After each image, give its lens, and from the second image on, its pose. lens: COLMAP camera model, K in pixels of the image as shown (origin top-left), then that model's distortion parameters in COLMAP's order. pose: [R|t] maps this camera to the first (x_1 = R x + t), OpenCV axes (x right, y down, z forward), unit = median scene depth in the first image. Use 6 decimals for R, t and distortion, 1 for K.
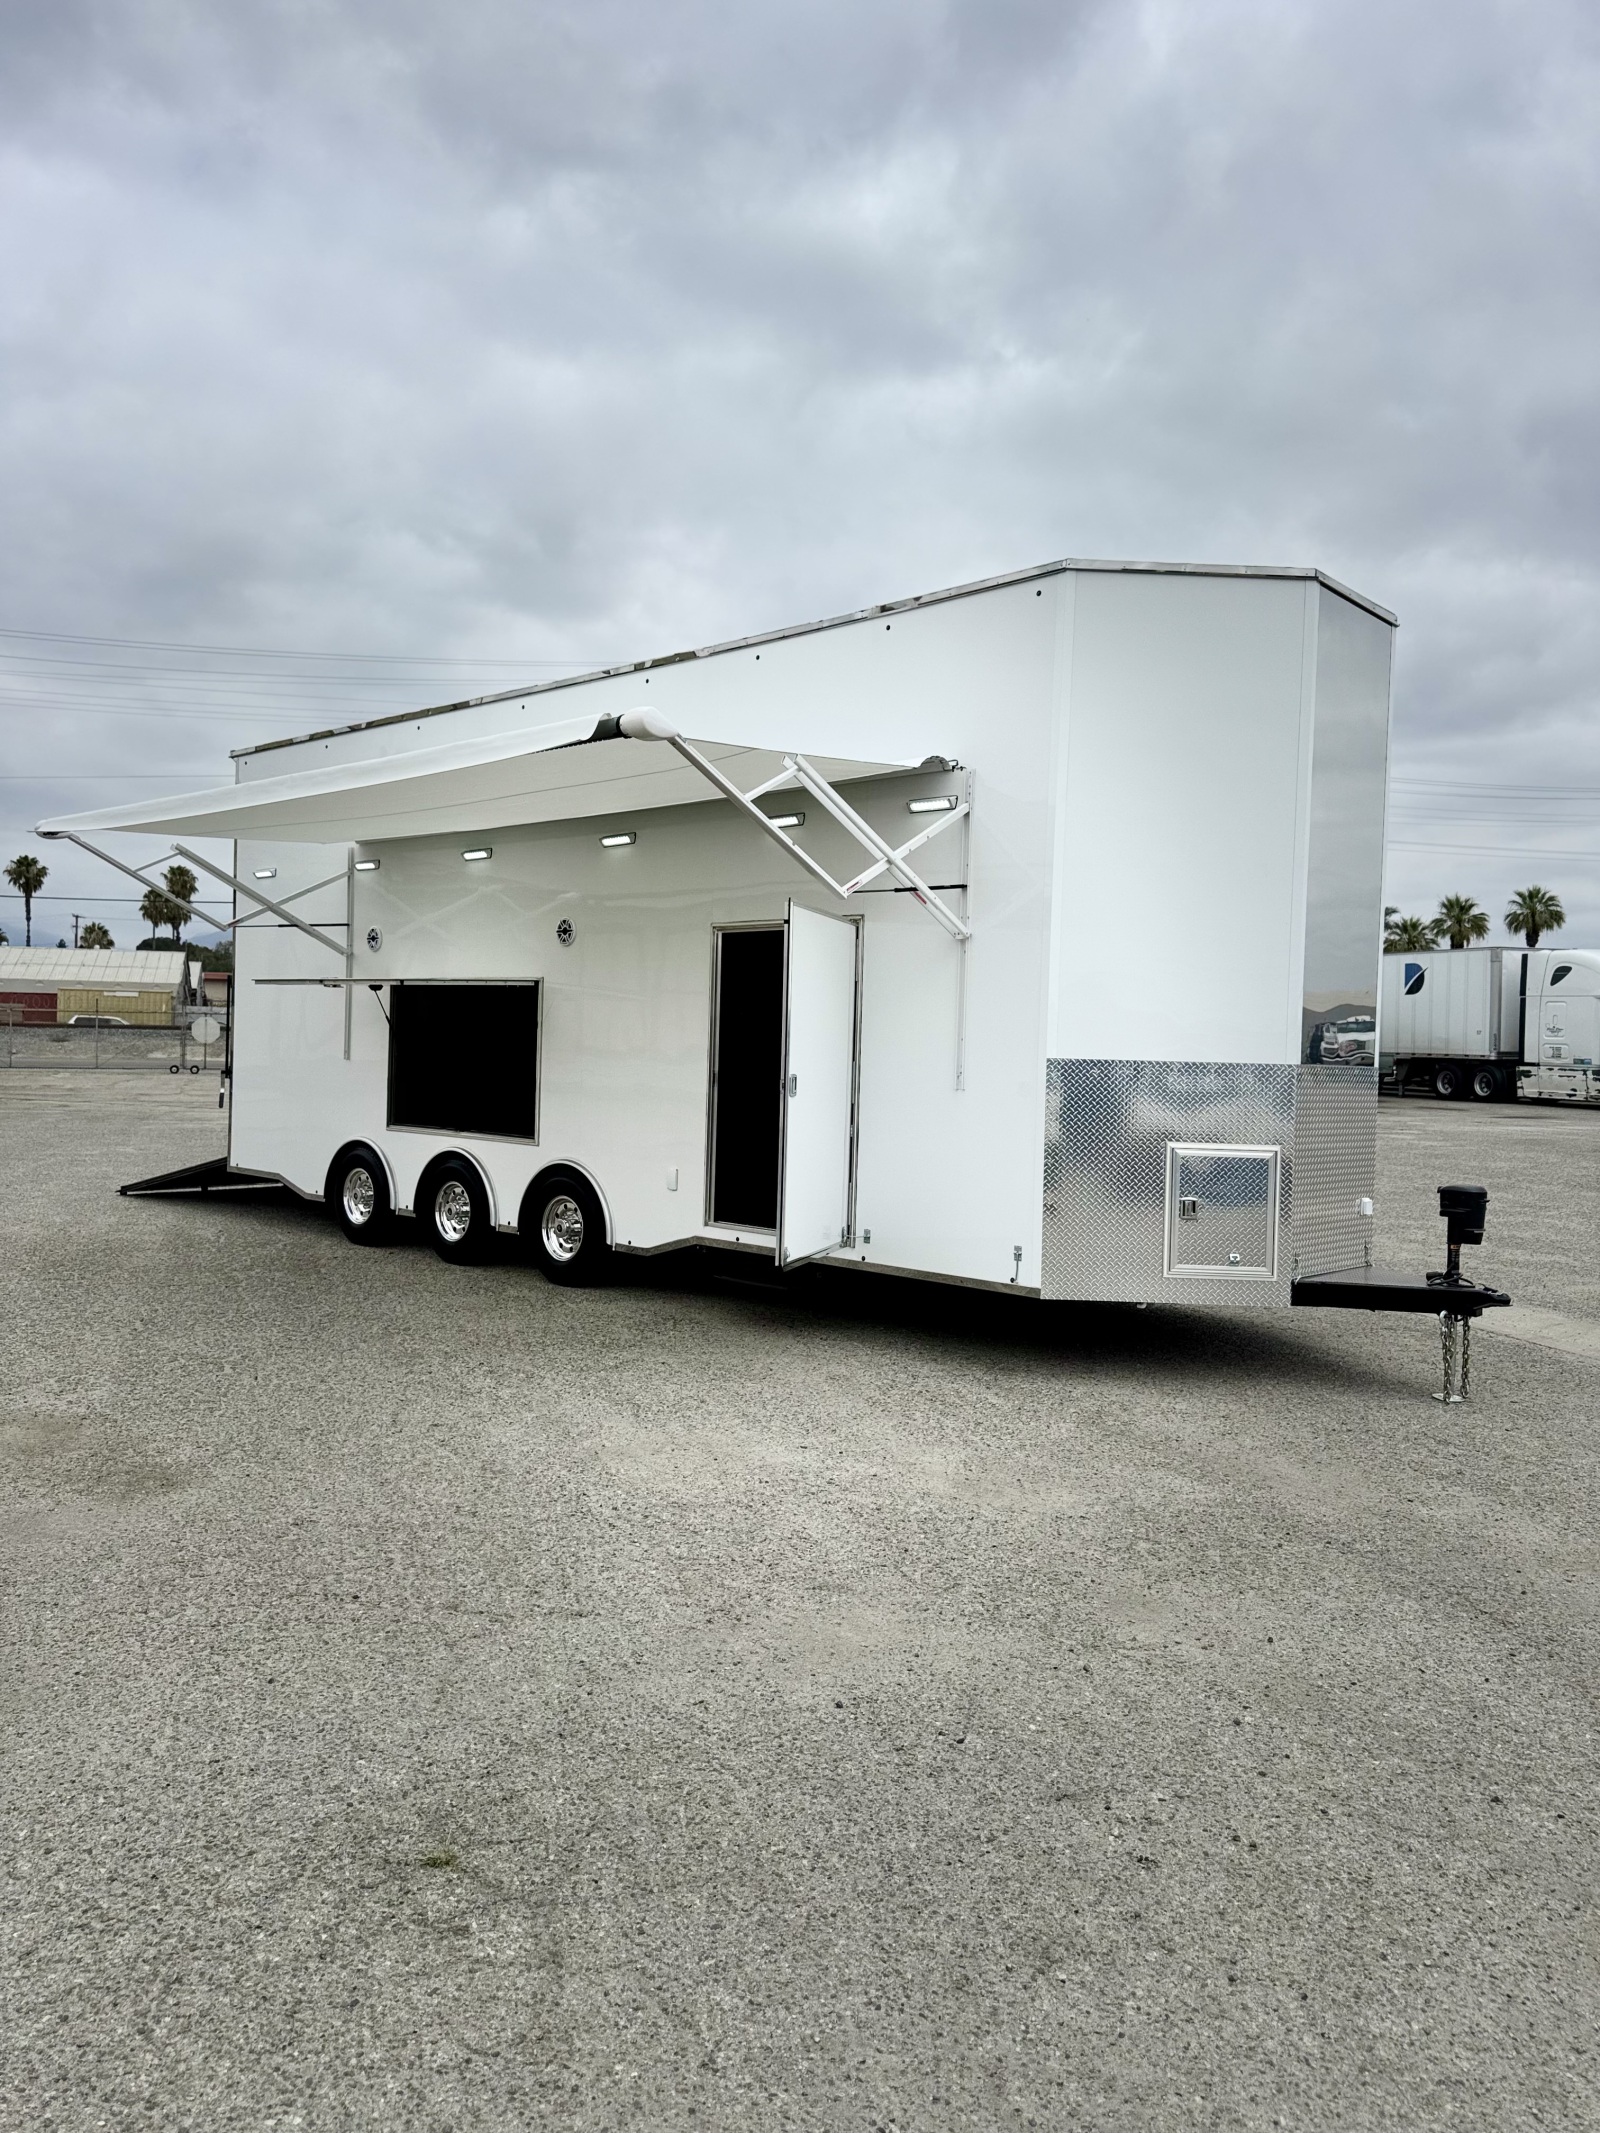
lens RADIAL K [[1517.7, 0, 800.0], [0, 1517.7, 1066.5], [0, 0, 1]] dist [0.035988, -0.040615]
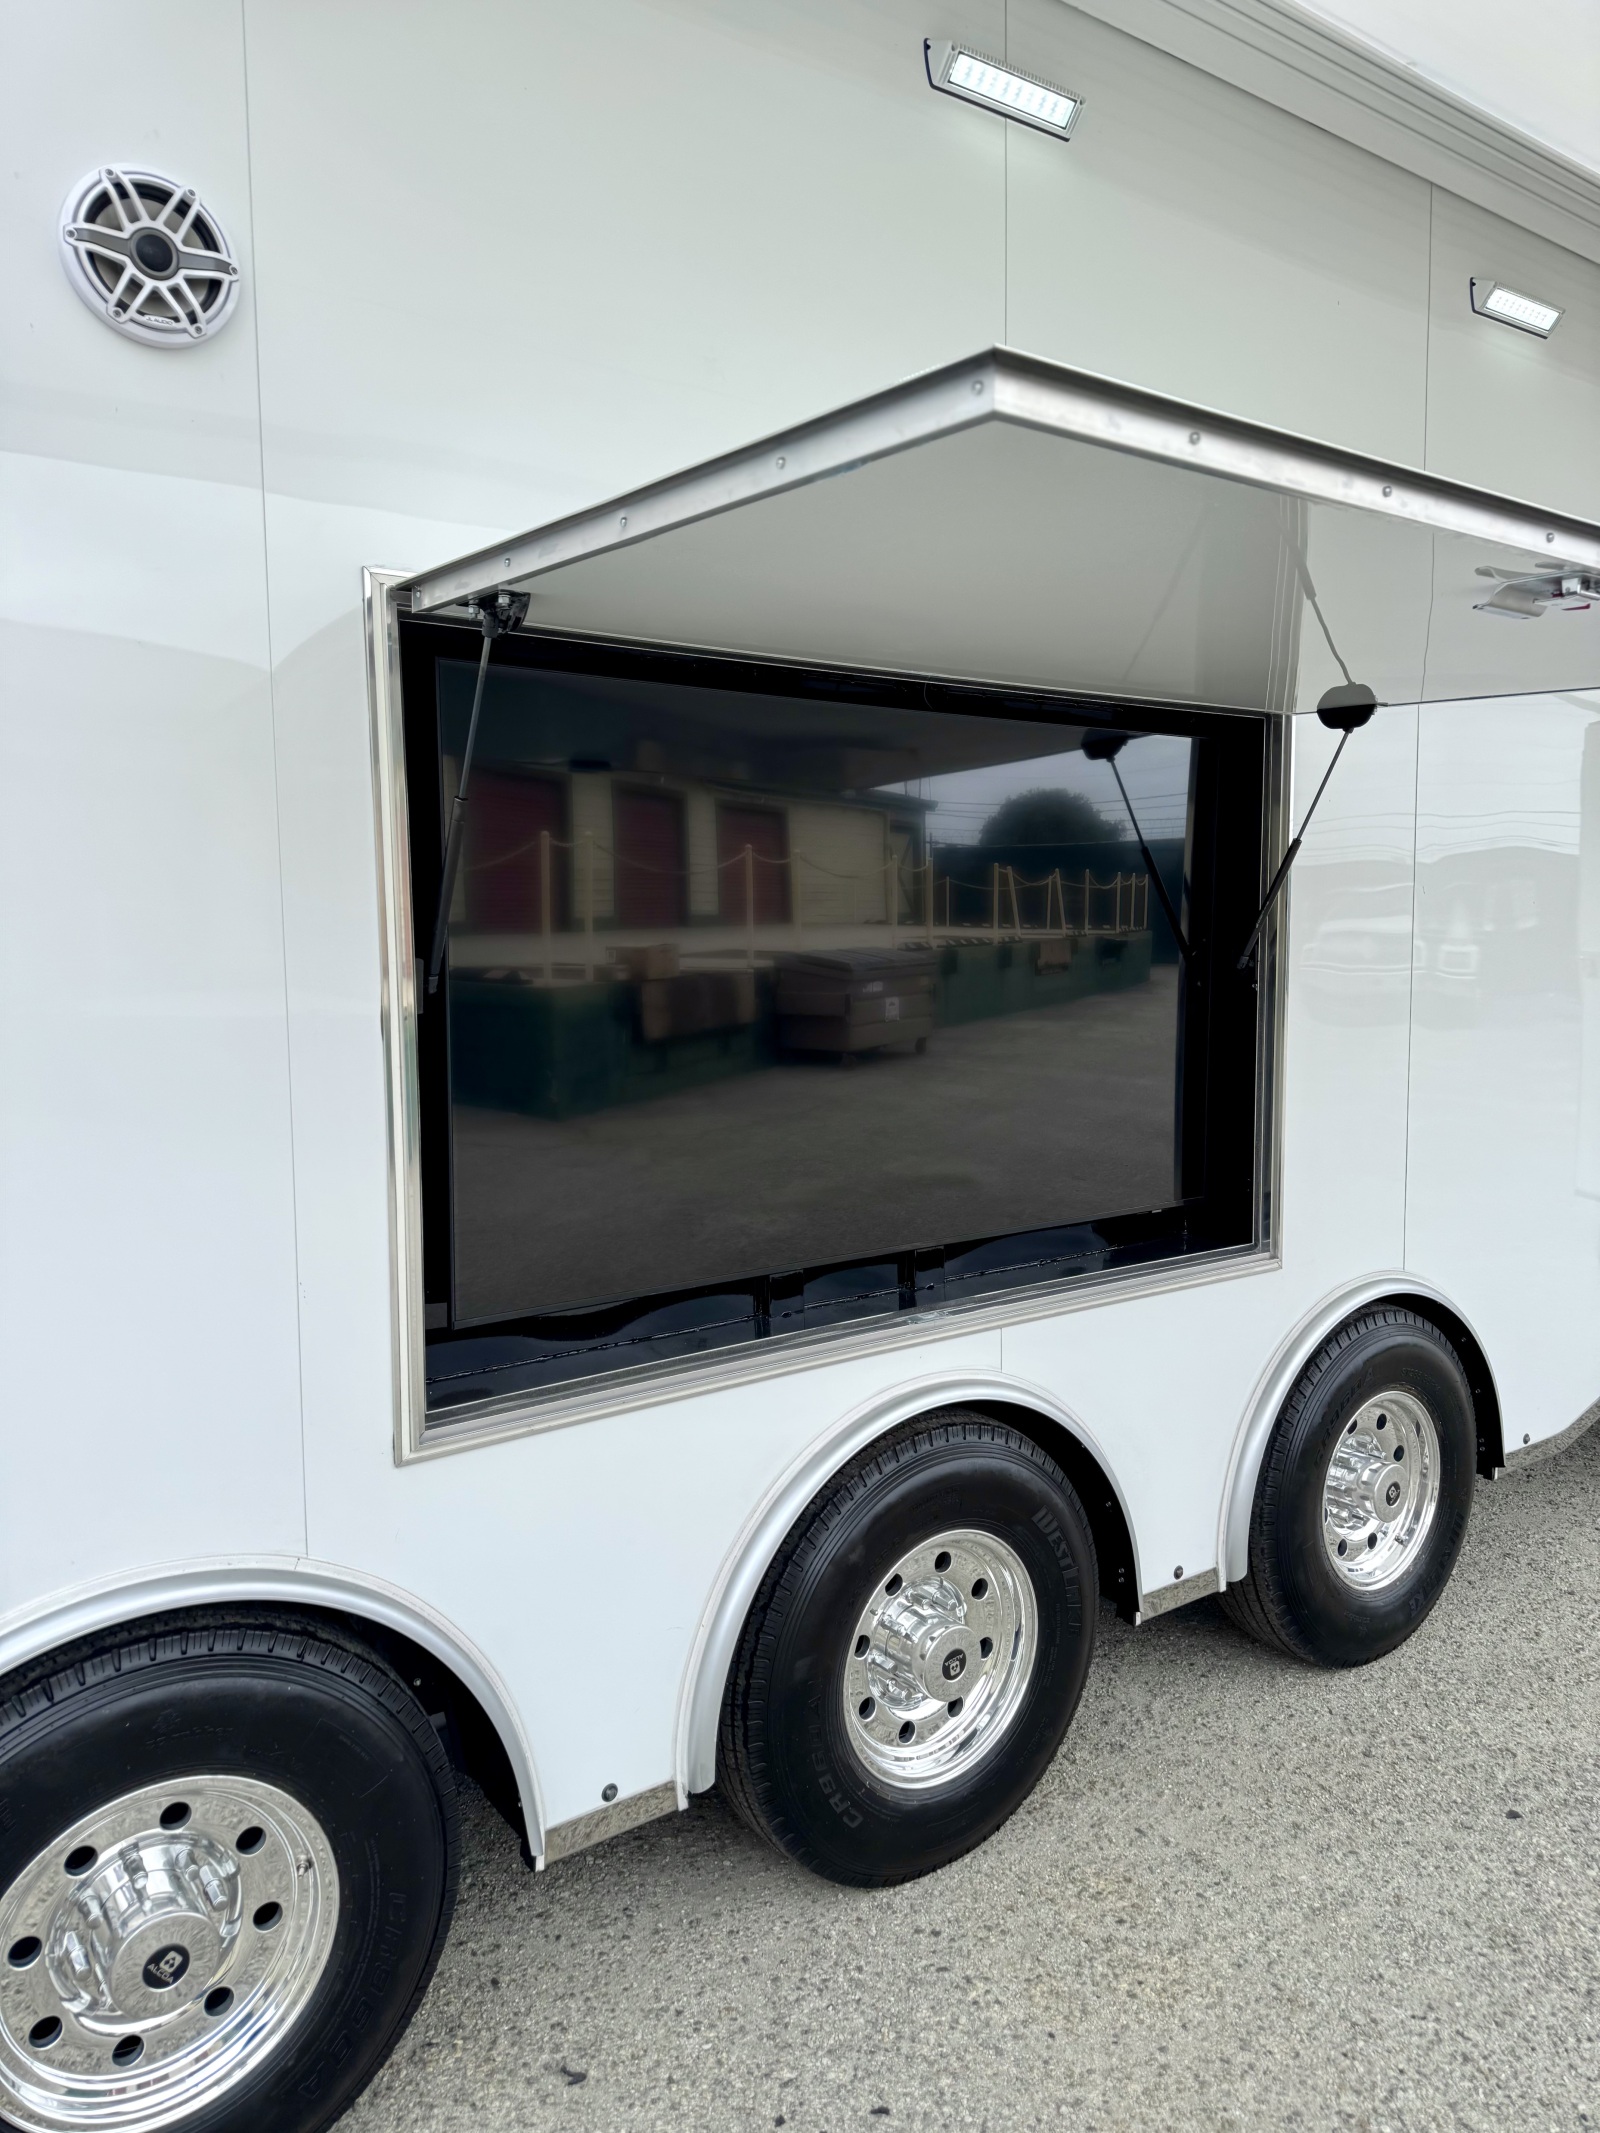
lens RADIAL K [[1520.6, 0, 804.8], [0, 1520.6, 1061.6], [0, 0, 1]] dist [0.025508, -0.024662]
pose [[0.202685, -0.116572, 0.972281, -0.664120], [0.026803, 0.993177, 0.113490, -0.033897], [-0.978877, 0.003058, 0.204426, 1.430889]]
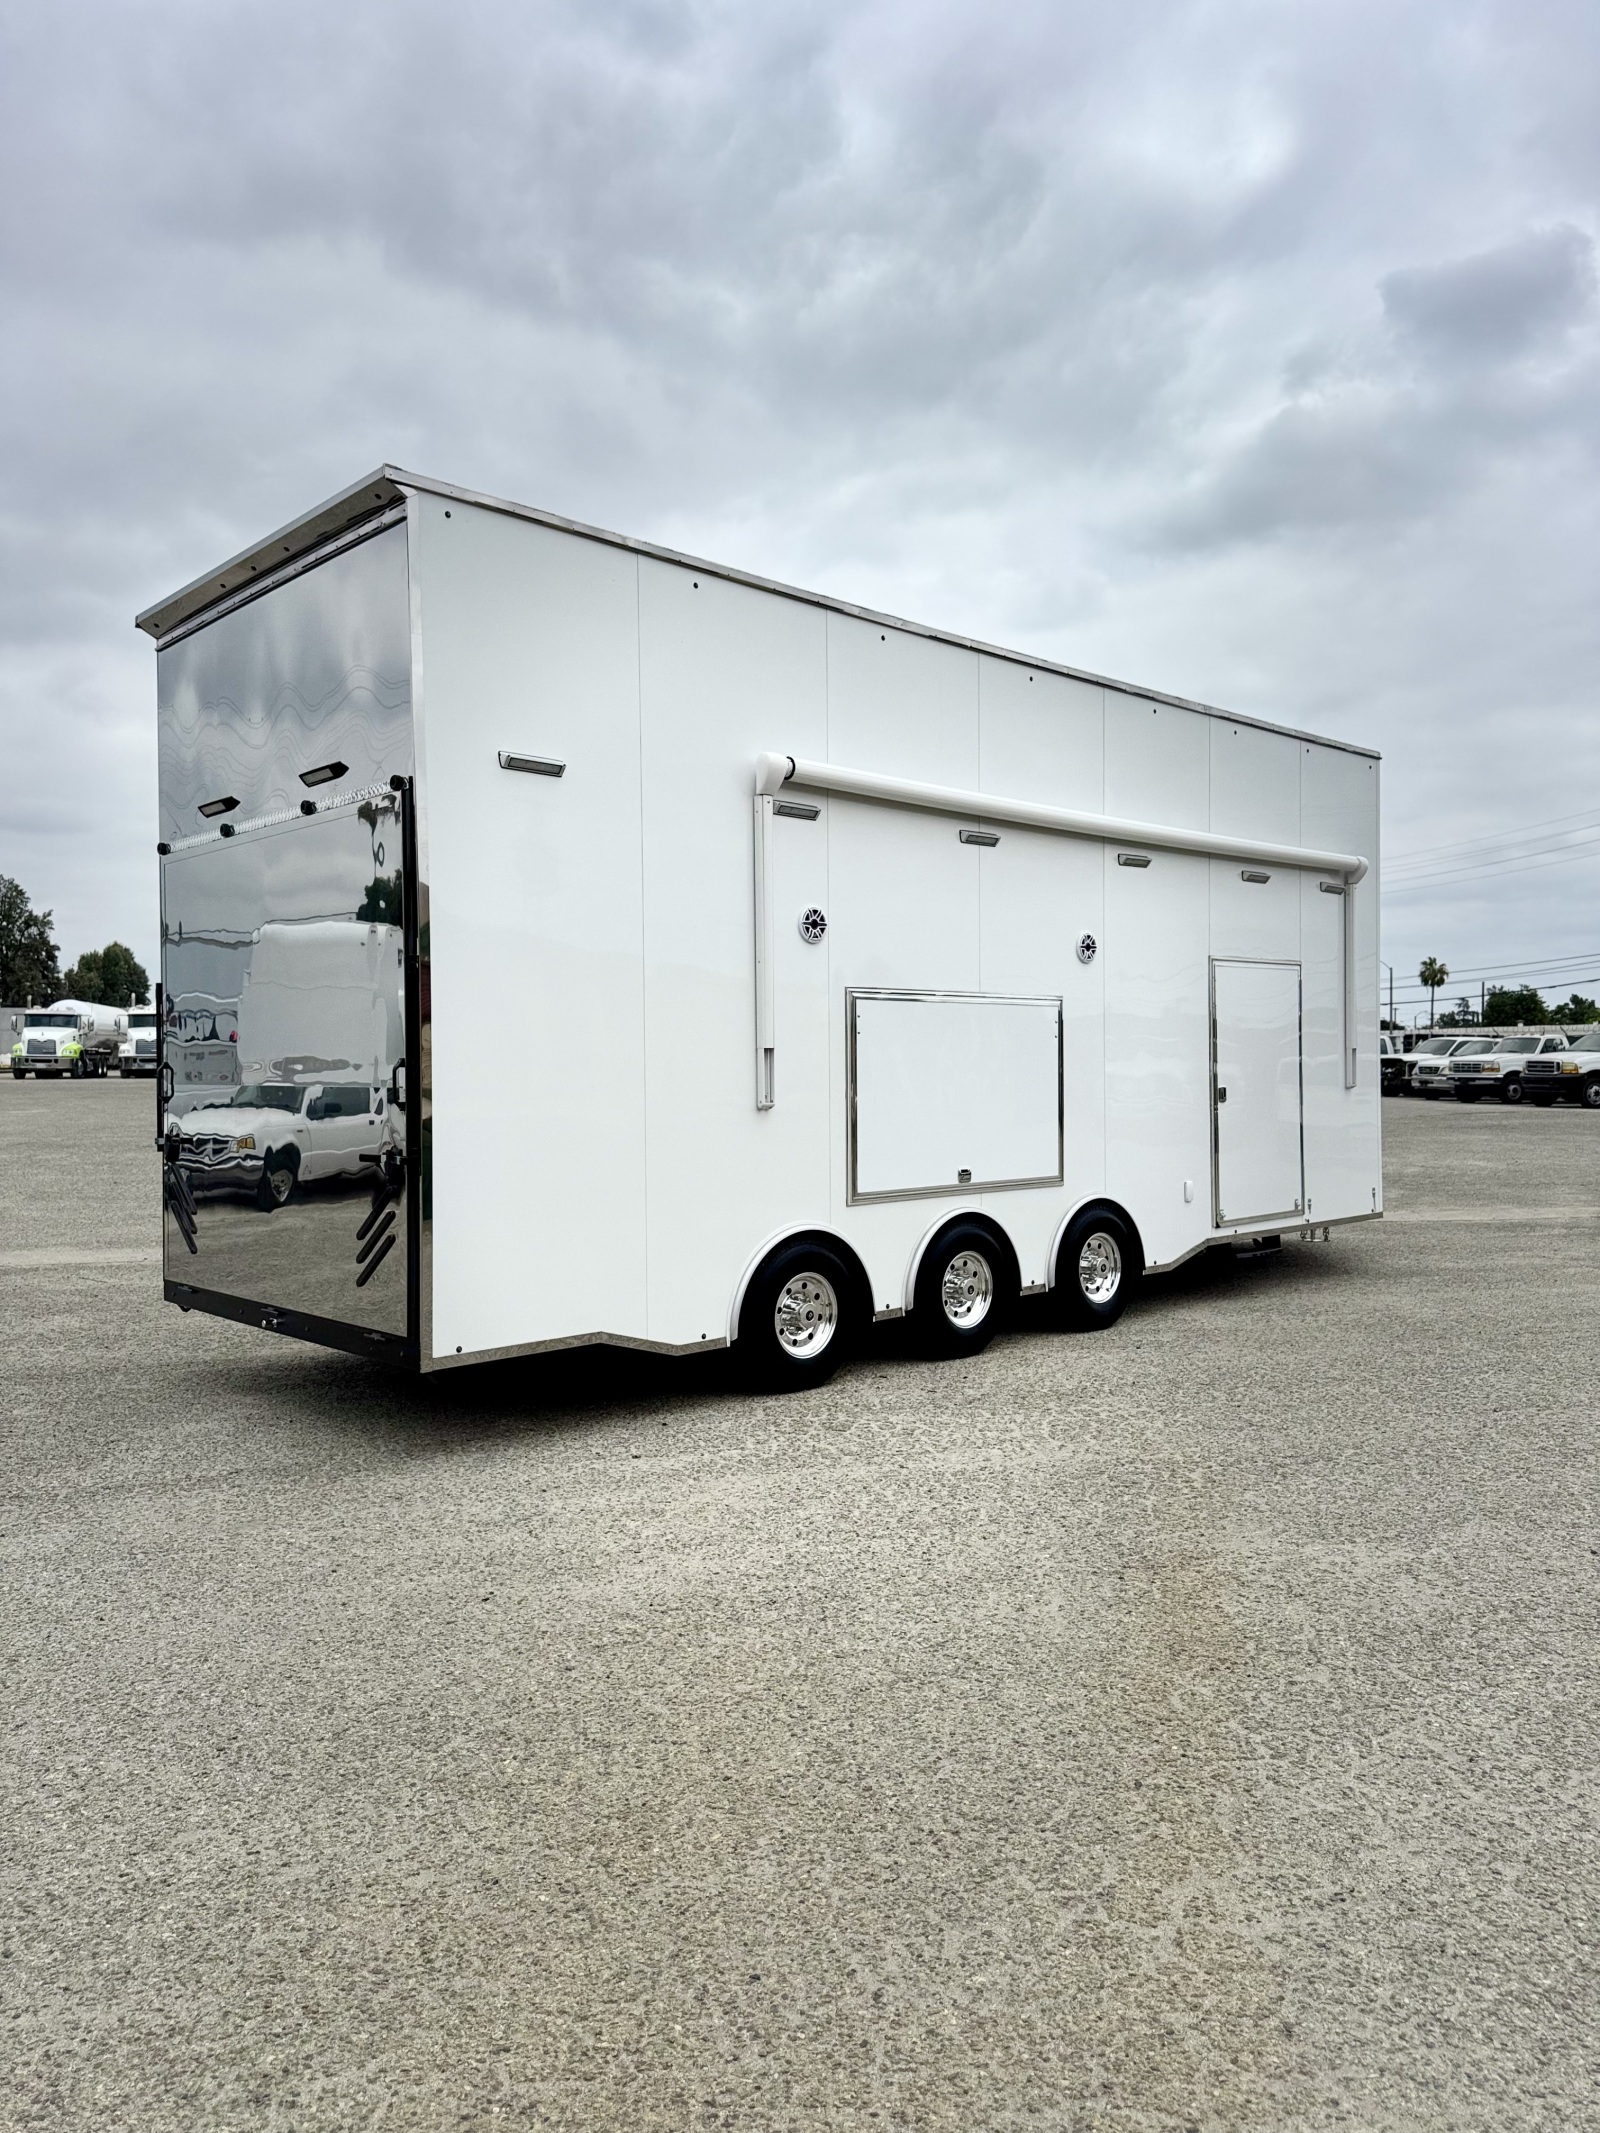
lens RADIAL K [[1520.6, 0, 804.8], [0, 1520.6, 1061.6], [0, 0, 1]] dist [0.025508, -0.024662]
pose [[0.077093, -0.029931, 0.996574, -1.483528], [0.019622, 0.999401, 0.028498, -0.067229], [-0.996831, 0.017358, 0.077635, 1.500582]]
